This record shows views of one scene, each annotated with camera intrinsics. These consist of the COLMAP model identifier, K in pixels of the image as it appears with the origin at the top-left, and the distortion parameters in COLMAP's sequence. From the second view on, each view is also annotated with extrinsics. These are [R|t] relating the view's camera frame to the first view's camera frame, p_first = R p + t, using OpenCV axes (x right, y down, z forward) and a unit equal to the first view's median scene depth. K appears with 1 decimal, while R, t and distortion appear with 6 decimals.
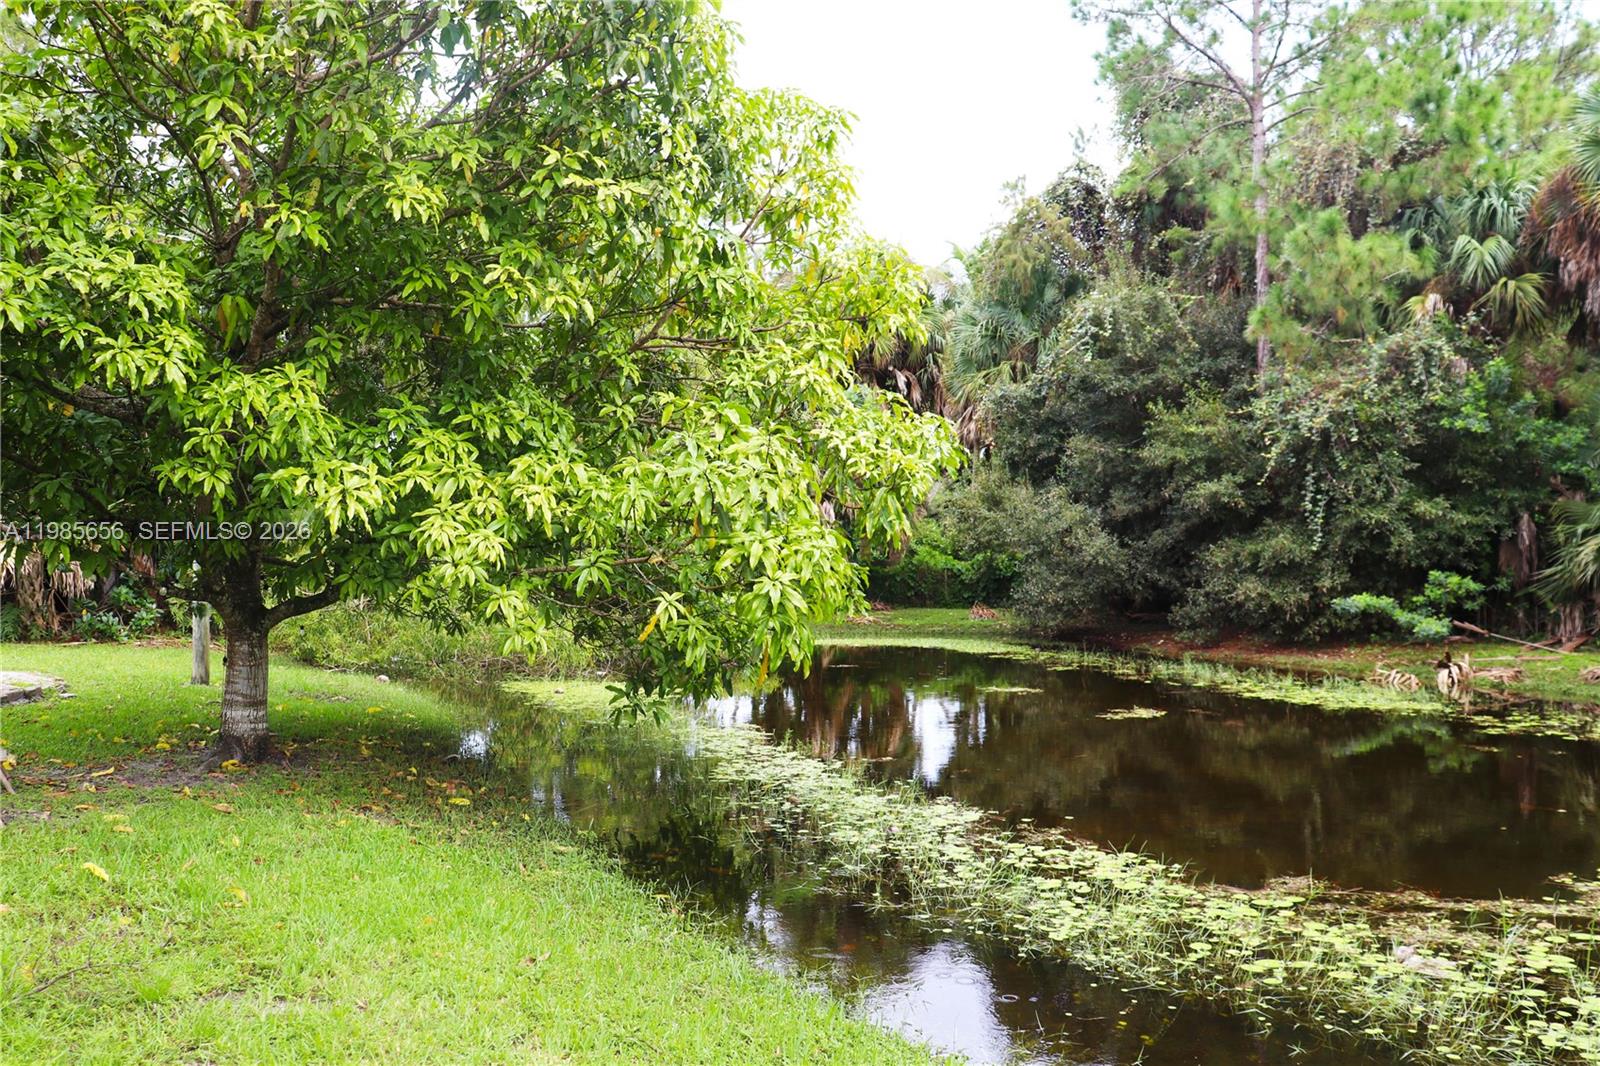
lens RADIAL K [[1316.3, 0, 800.3], [0, 1316.3, 537.8], [0, 0, 1]] dist [-0.180701, 0.168778]
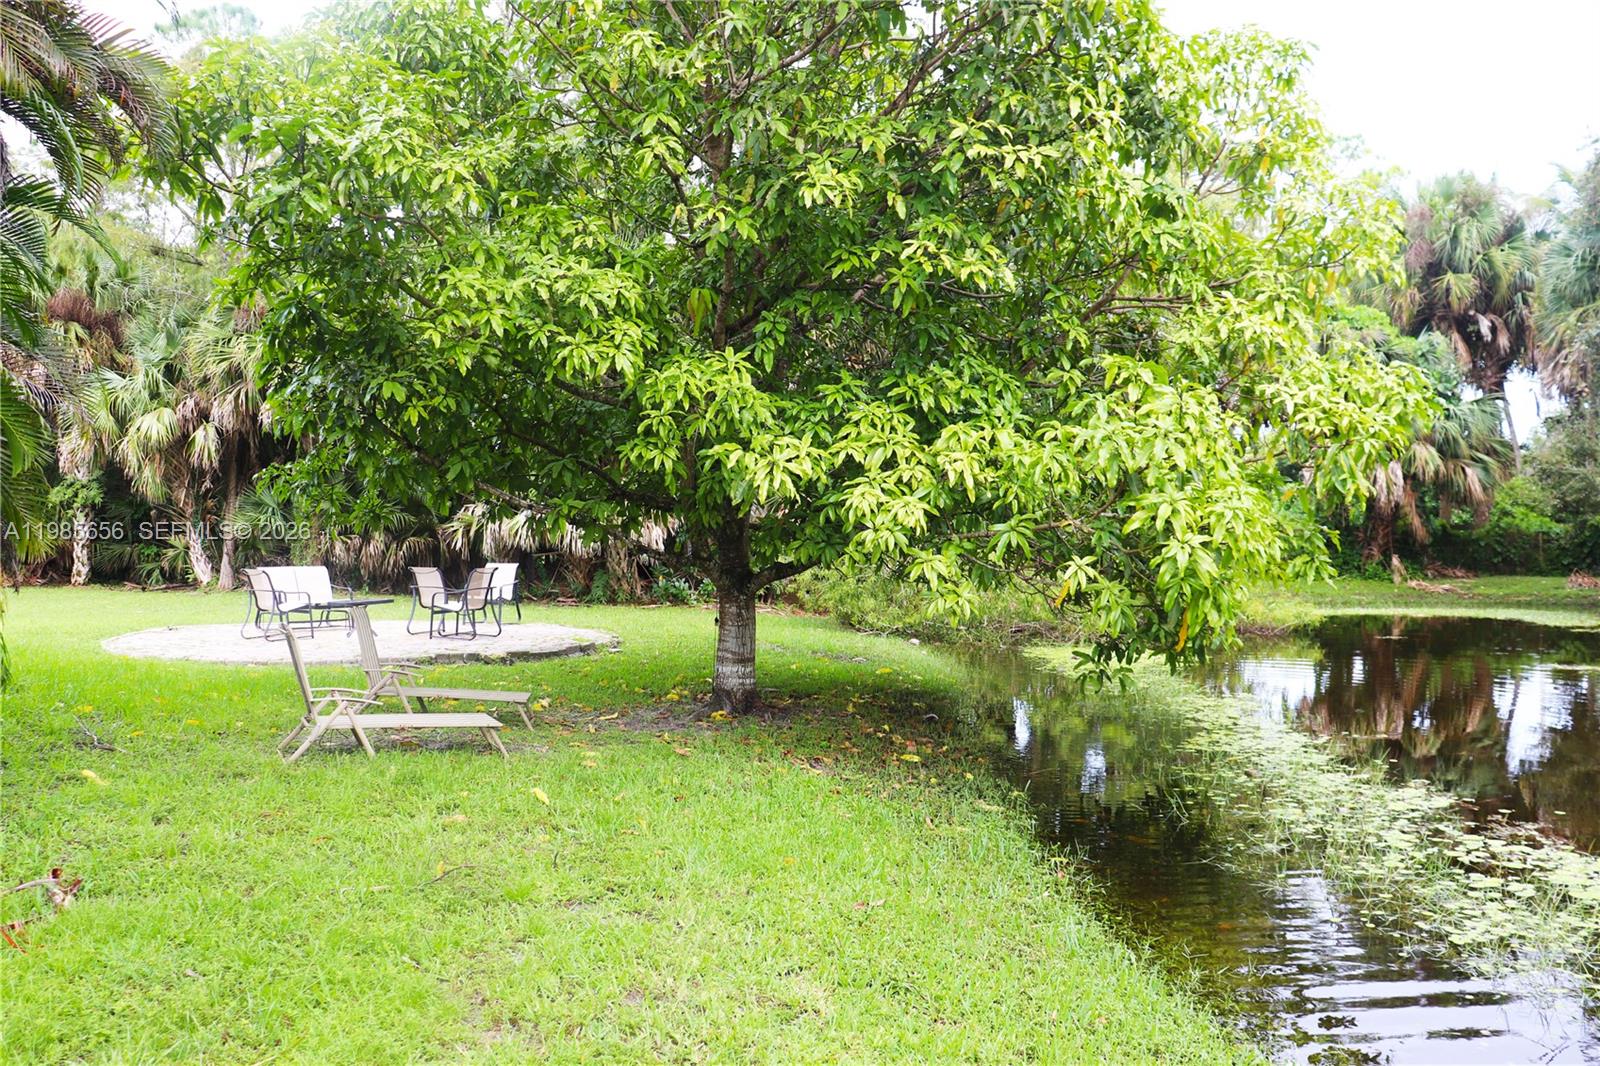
lens RADIAL K [[1316.3, 0, 800.3], [0, 1316.3, 537.8], [0, 0, 1]] dist [-0.180701, 0.168778]
pose [[0.901142, -0.006894, -0.433468, 0.131074], [0.017546, 0.999634, 0.020578, 0.003486], [0.433168, -0.026149, 0.900934, 0.017283]]
